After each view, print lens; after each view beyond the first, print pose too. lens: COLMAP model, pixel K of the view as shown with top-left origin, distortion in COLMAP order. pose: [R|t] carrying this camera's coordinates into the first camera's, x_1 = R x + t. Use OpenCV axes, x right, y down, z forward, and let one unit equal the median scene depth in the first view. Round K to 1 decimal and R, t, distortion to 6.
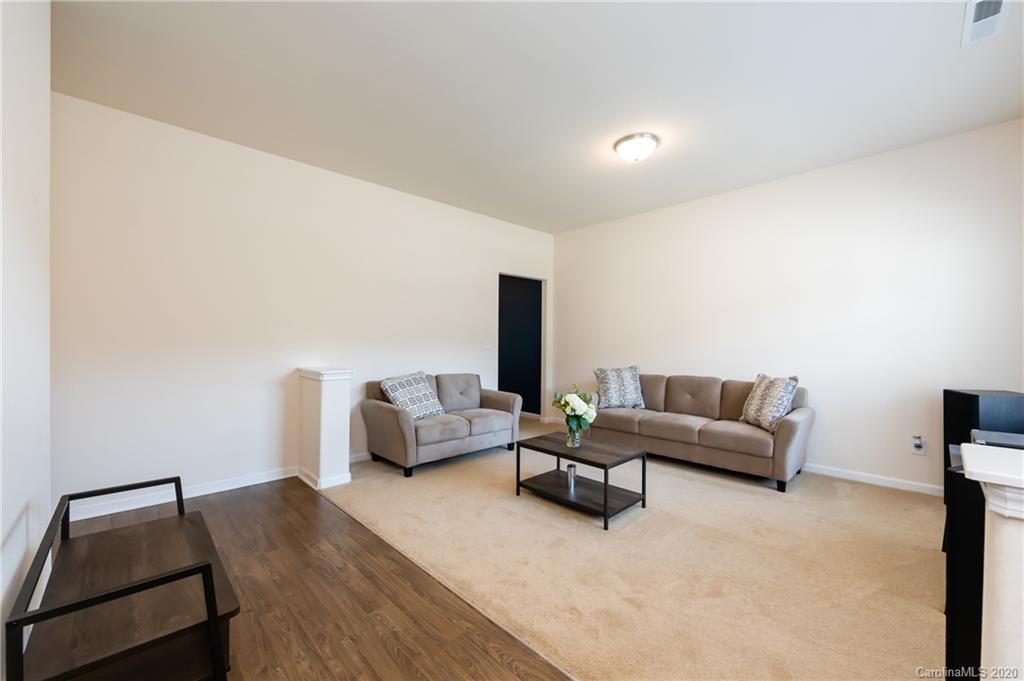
lens RADIAL K [[403.6, 0, 518.6], [0, 403.6, 341.4], [0, 0, 1]] dist [0.001422, 0.000126]
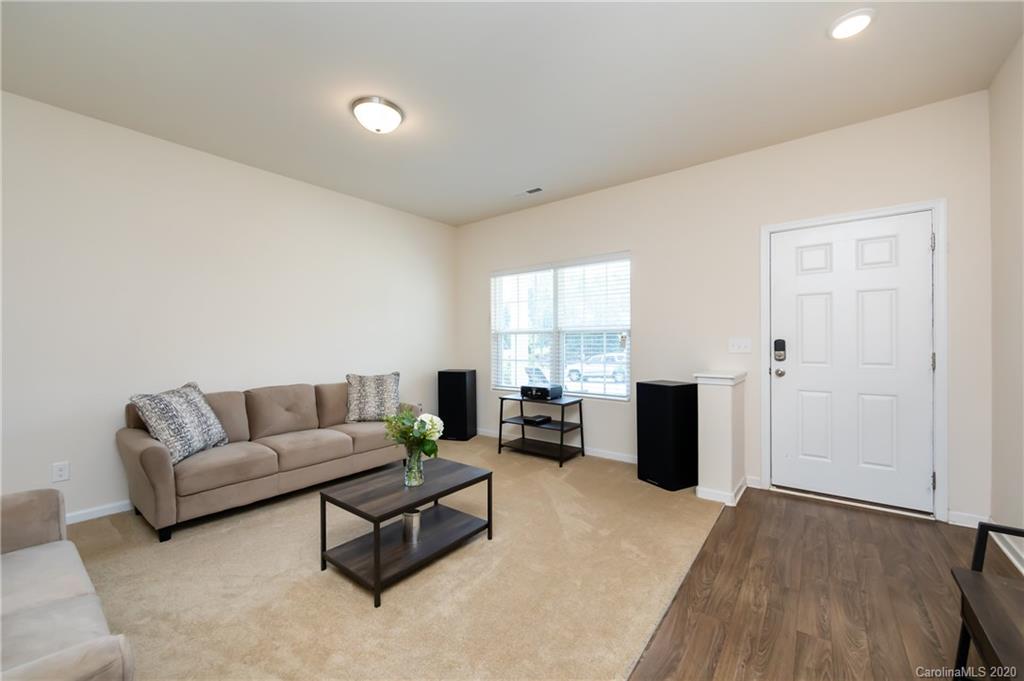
lens RADIAL K [[403.6, 0, 516.0], [0, 403.6, 343.2], [0, 0, 1]] dist [0.001422, 0.000126]
pose [[-0.140839, -0.000280, 0.990032, -1.433708], [0.009096, 0.999957, 0.001577, -0.008027], [-0.989991, 0.009228, -0.140831, 1.845522]]
